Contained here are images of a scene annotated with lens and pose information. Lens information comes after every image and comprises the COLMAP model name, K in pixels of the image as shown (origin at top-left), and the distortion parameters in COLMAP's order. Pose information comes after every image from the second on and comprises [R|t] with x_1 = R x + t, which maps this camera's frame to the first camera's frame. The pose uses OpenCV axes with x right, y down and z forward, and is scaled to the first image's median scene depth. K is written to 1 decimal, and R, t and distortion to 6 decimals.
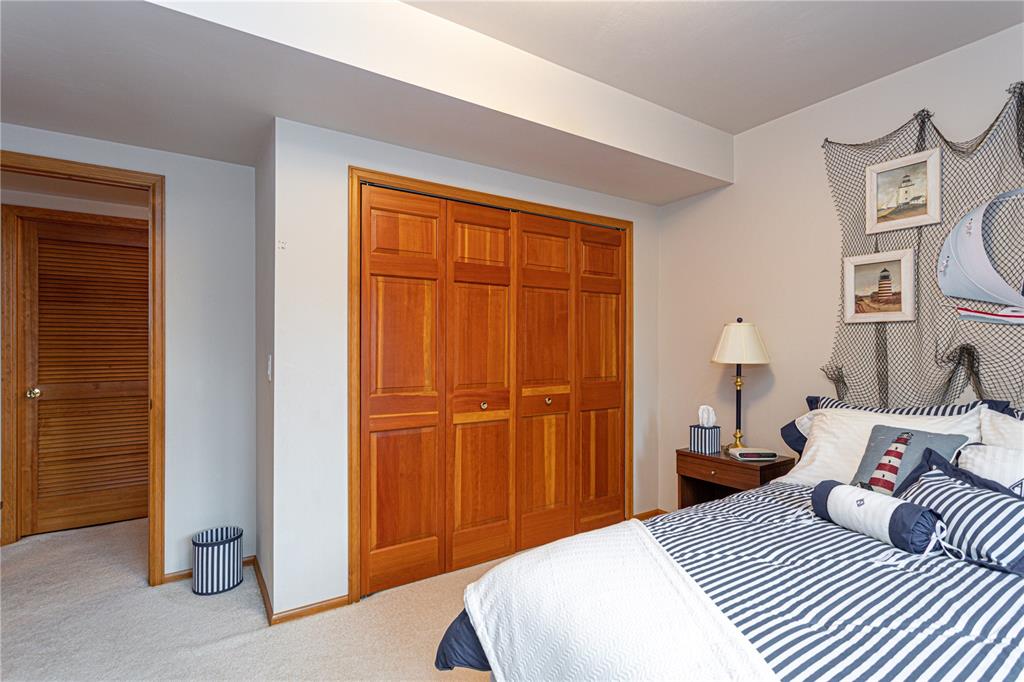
lens RADIAL K [[495.1, 0, 507.2], [0, 495.1, 347.3], [0, 0, 1]] dist [-0.031285, 0.001634]
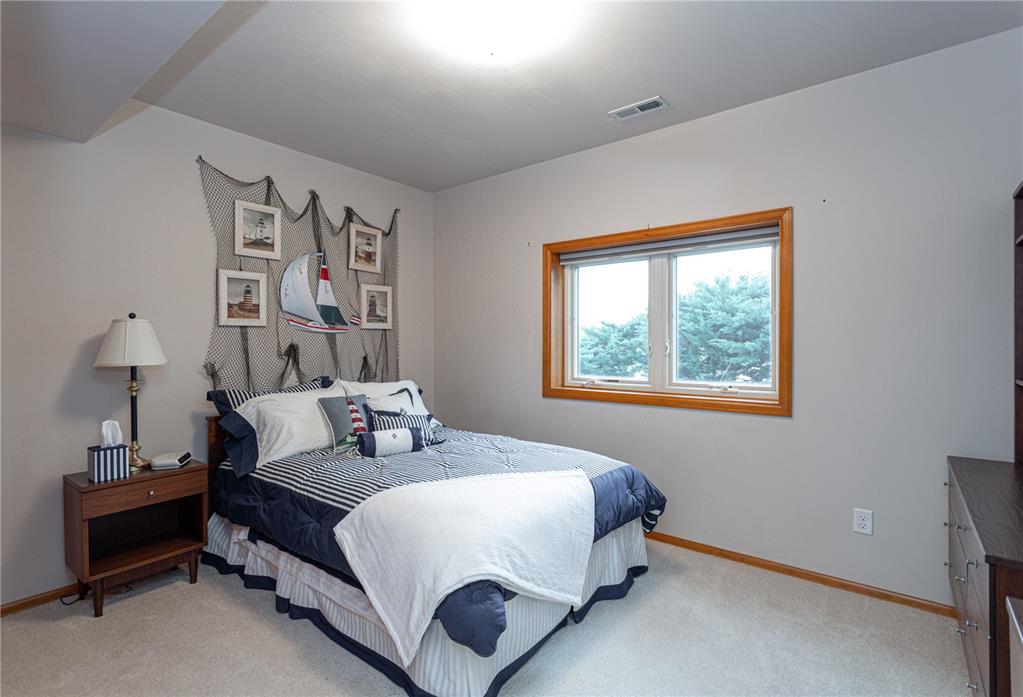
lens RADIAL K [[503.0, 0, 503.9], [0, 503.0, 341.8], [0, 0, 1]] dist [0.005150, -0.000138]
pose [[-0.347106, 0.001886, 0.937824, -0.704522], [0.004341, 0.999990, -0.000404, -0.007495], [-0.937816, 0.003931, -0.347111, 0.820973]]
